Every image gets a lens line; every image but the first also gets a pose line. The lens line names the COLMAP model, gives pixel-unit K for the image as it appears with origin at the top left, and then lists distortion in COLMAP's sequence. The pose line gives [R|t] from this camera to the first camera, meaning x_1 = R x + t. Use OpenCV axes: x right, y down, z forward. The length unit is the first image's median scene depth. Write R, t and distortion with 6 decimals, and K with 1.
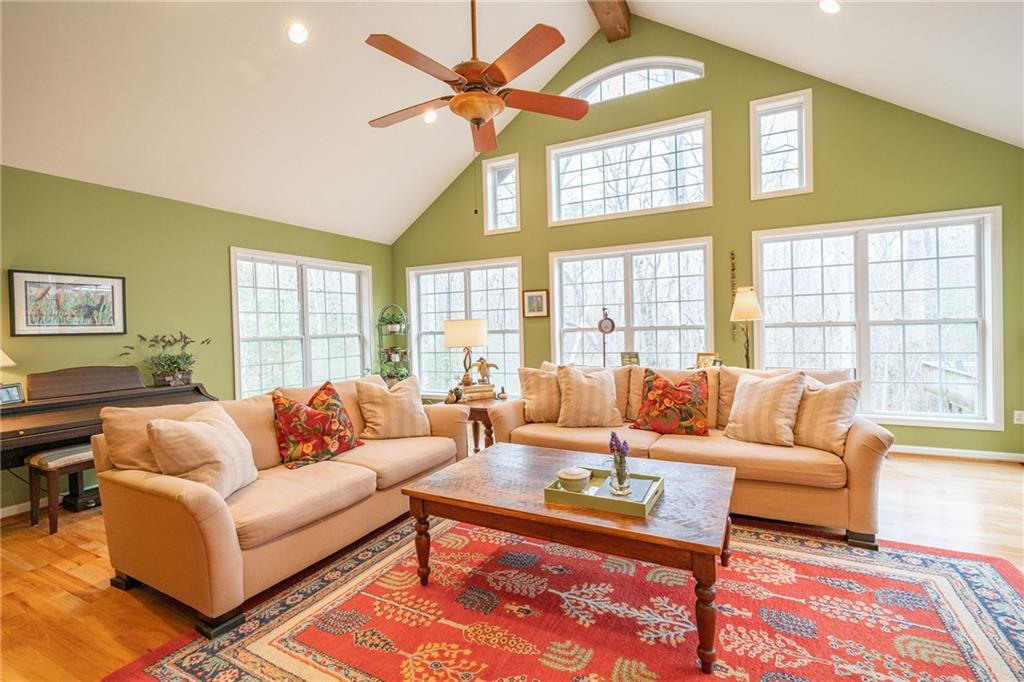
lens RADIAL K [[417.3, 0, 512.0], [0, 417.3, 341.0], [0, 0, 1]] dist [-0.009576, -0.000153]
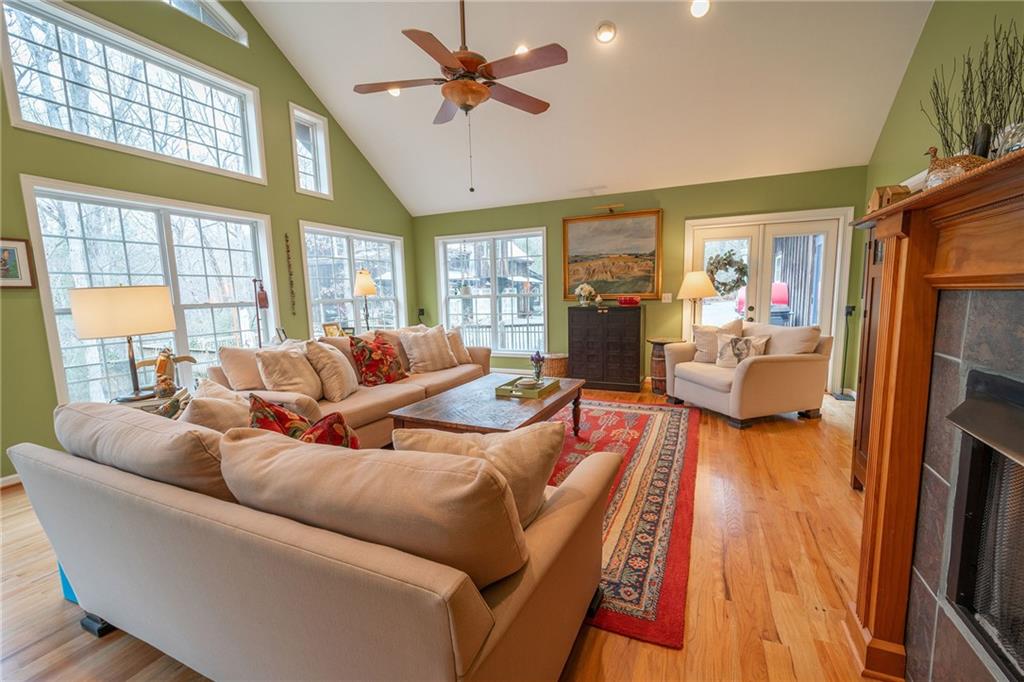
lens RADIAL K [[417.3, 0, 512.0], [0, 417.3, 341.0], [0, 0, 1]] dist [-0.009576, -0.000153]
pose [[-0.006367, -0.087651, 0.996131, -0.639616], [0.058559, 0.994409, 0.087874, 0.003669], [-0.998264, 0.058892, -0.001199, 0.453907]]
